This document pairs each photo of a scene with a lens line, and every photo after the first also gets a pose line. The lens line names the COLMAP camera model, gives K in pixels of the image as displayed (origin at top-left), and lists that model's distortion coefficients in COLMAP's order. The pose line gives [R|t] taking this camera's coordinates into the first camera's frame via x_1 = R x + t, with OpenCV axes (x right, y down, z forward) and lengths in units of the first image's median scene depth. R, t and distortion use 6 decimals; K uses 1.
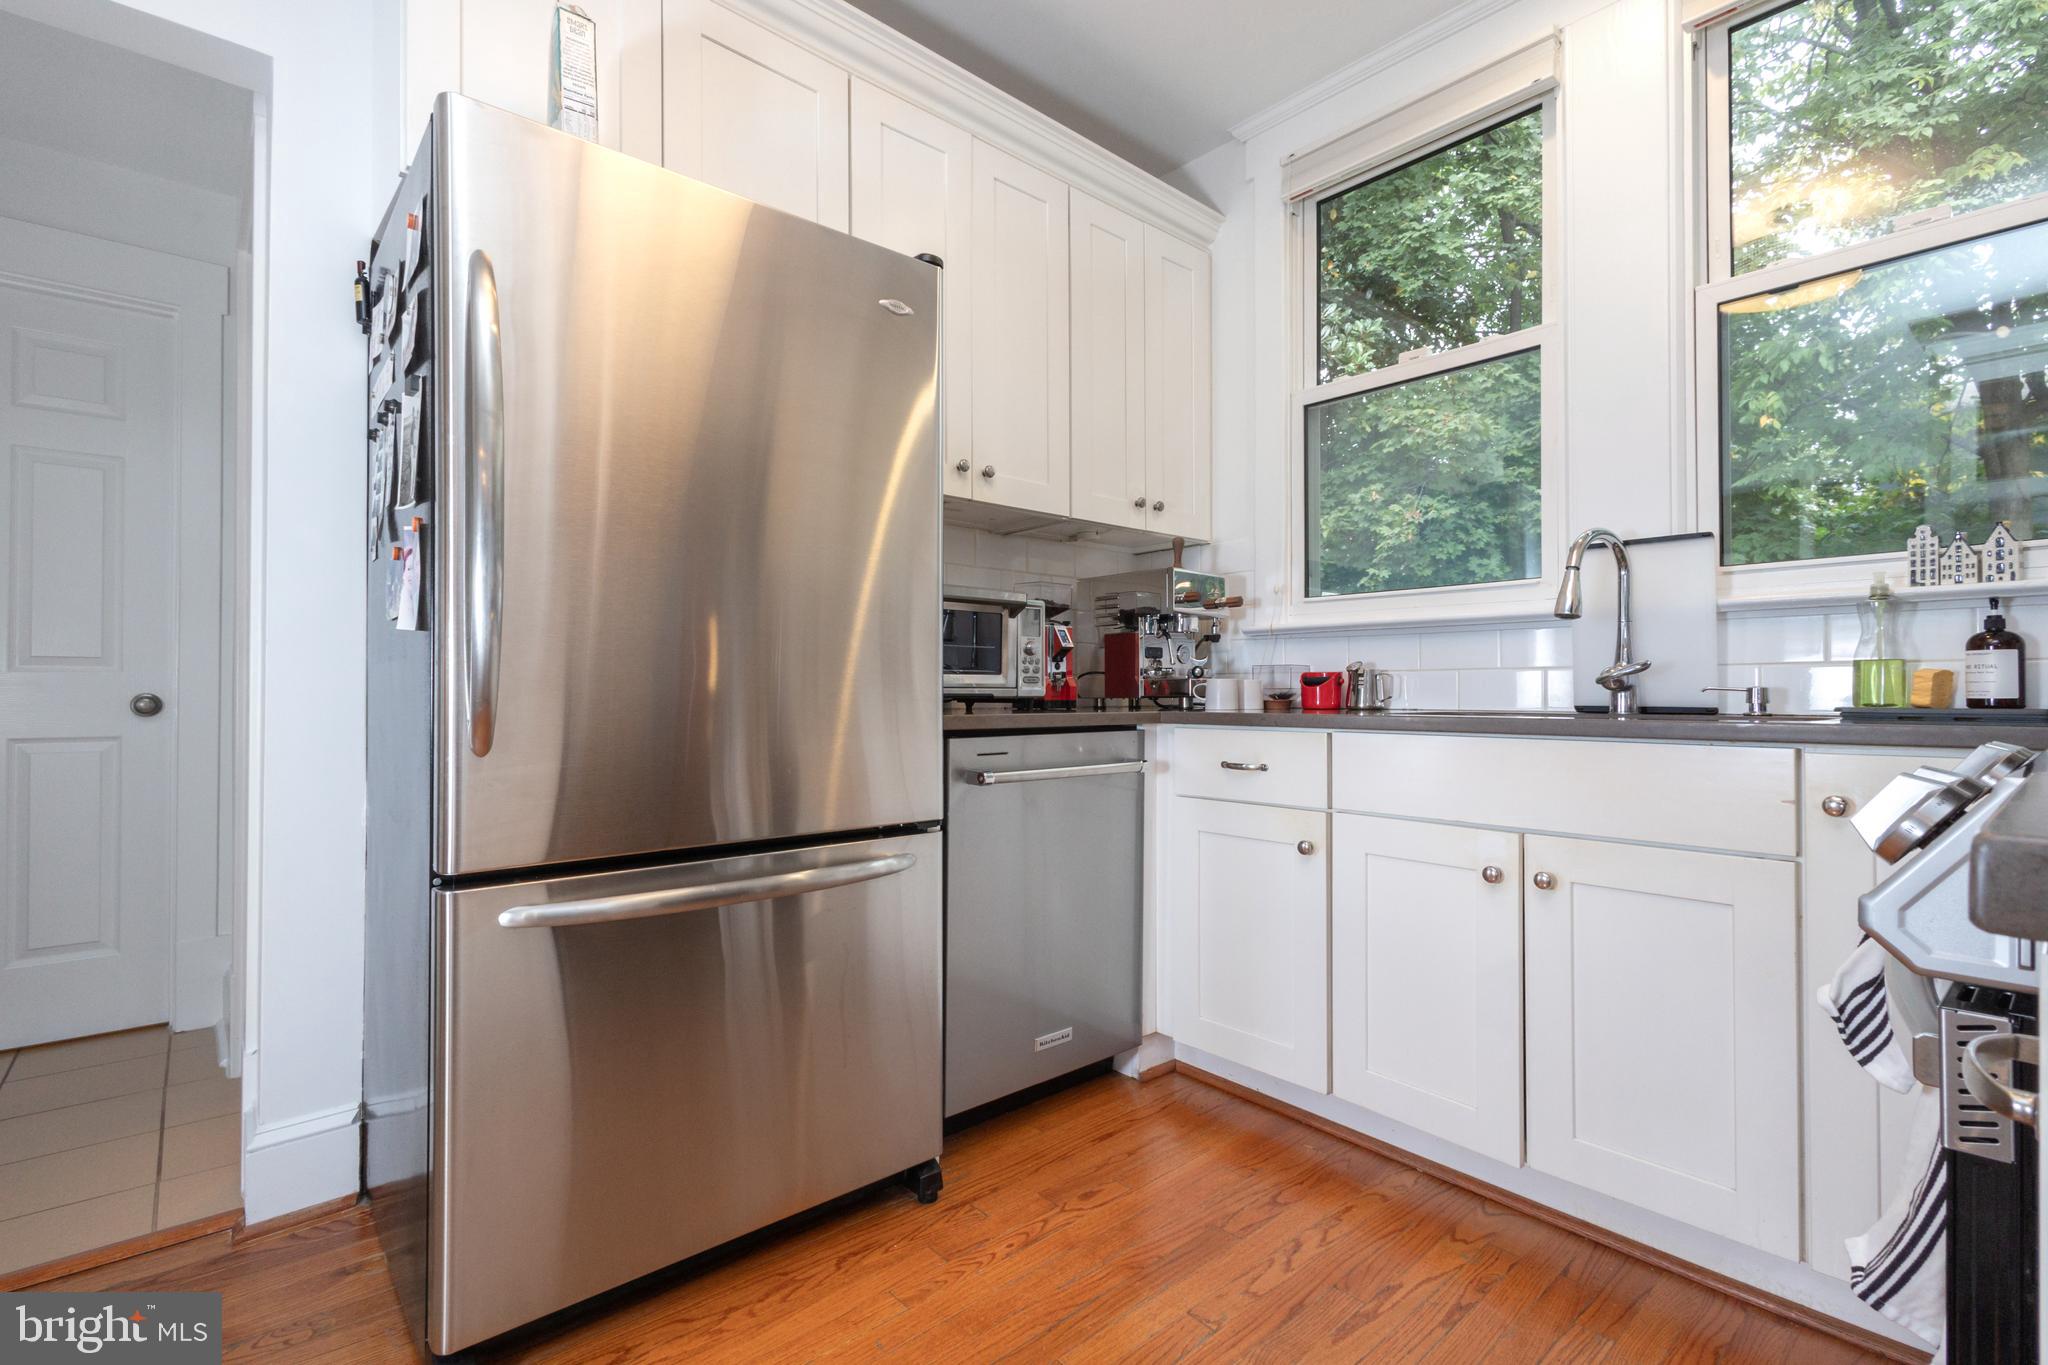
lens RADIAL K [[962.8, 0, 1037.7], [0, 962.8, 679.7], [0, 0, 1]] dist [0.007077, -0.002221]
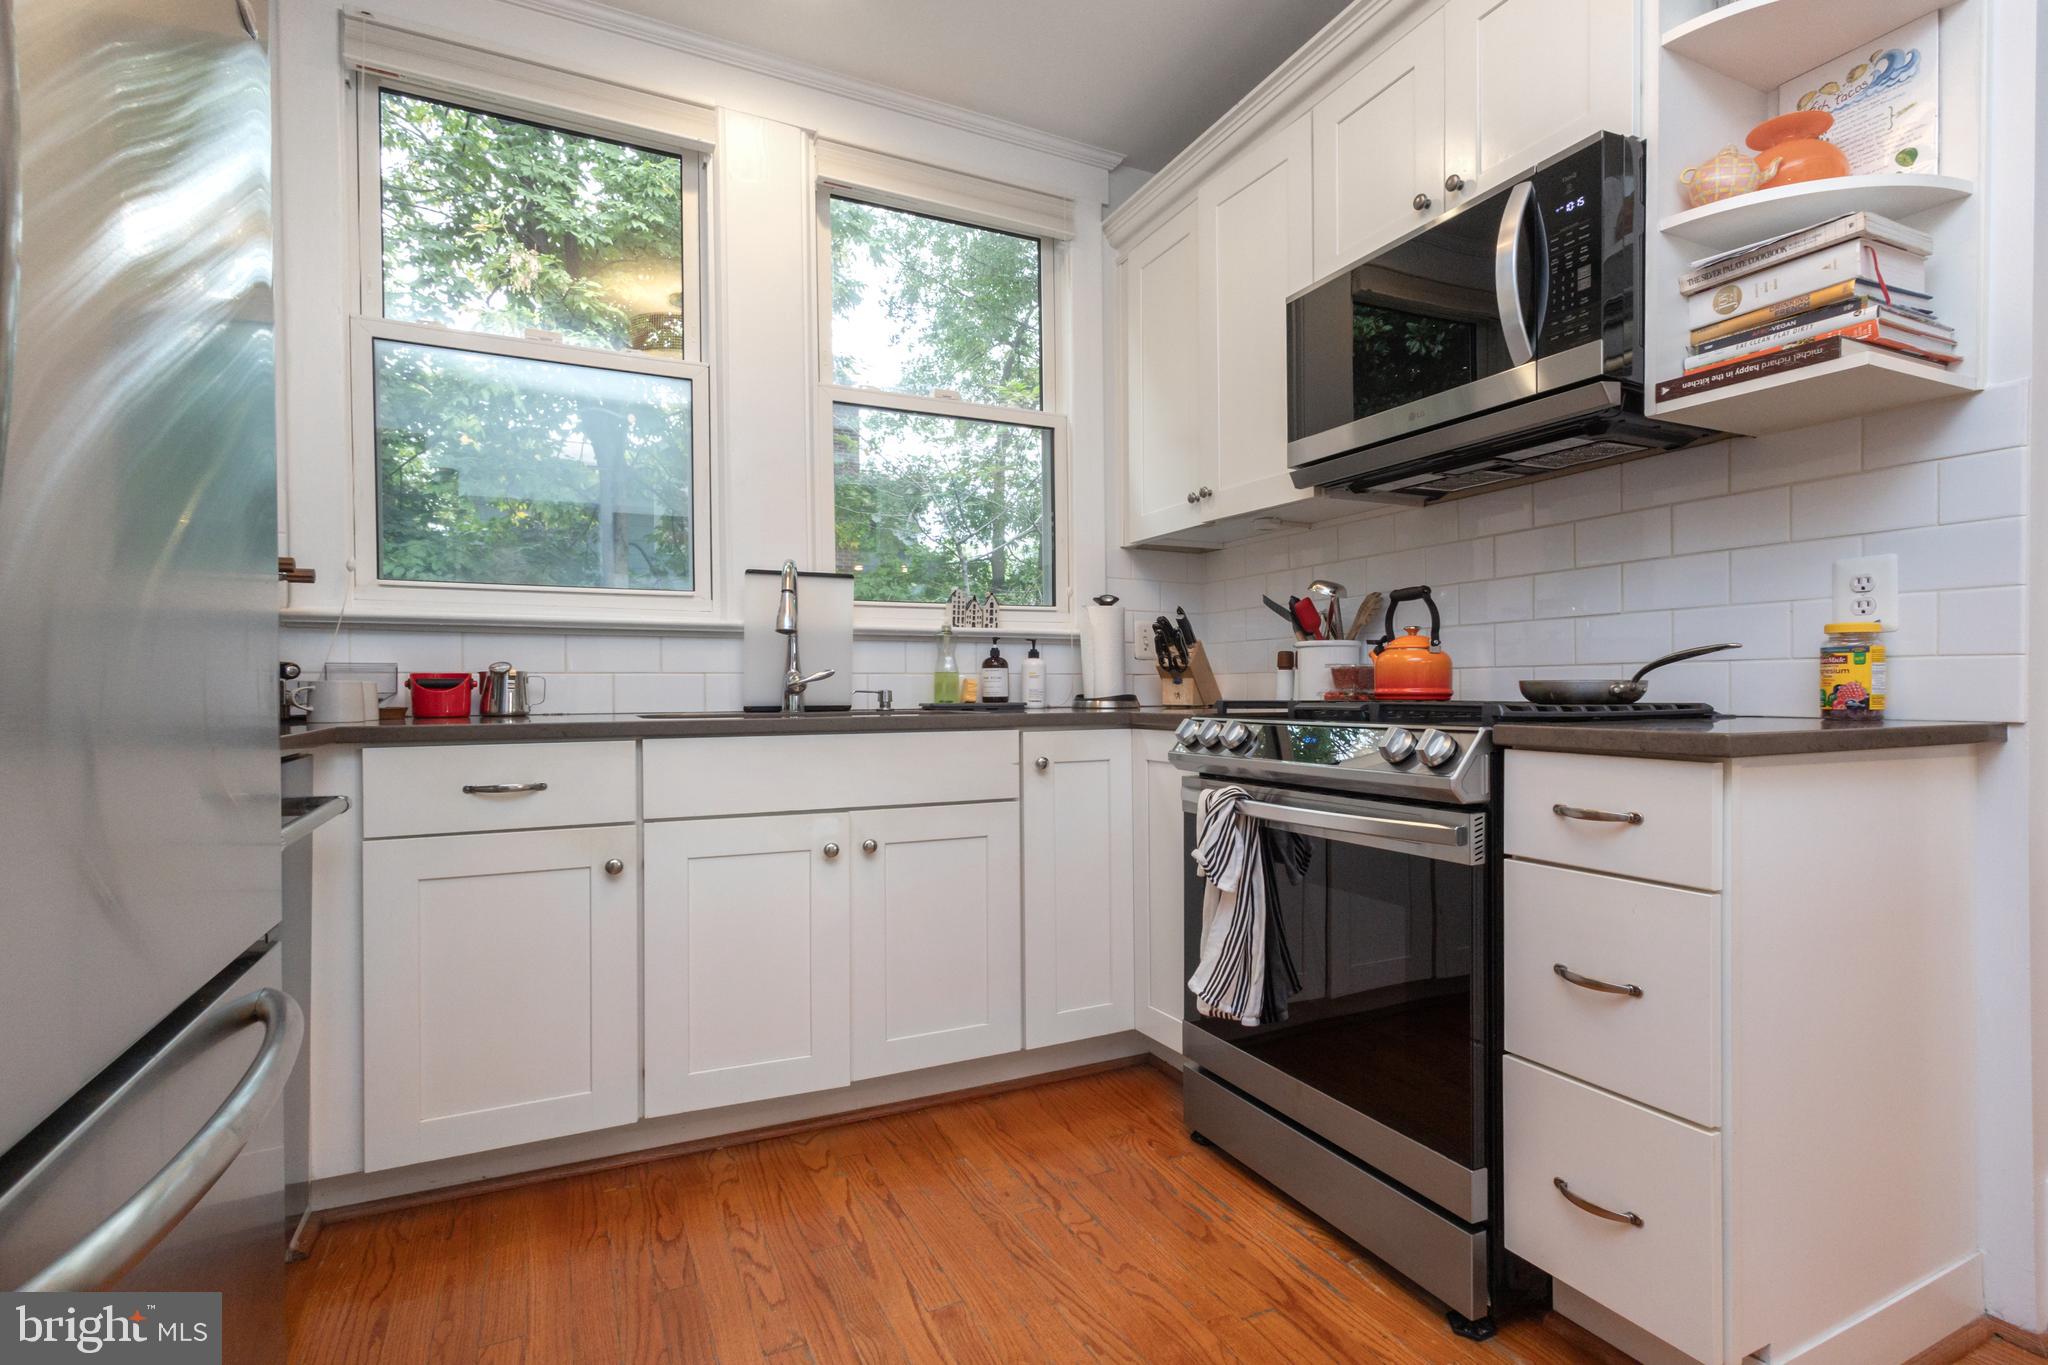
lens RADIAL K [[962.8, 0, 1039.9], [0, 962.8, 694.2], [0, 0, 1]] dist [0.007077, -0.002221]
pose [[0.272756, -0.009348, 0.962038, -0.518597], [-0.007385, 0.999903, 0.011810, -0.004471], [-0.962055, -0.010326, 0.272660, 0.376419]]
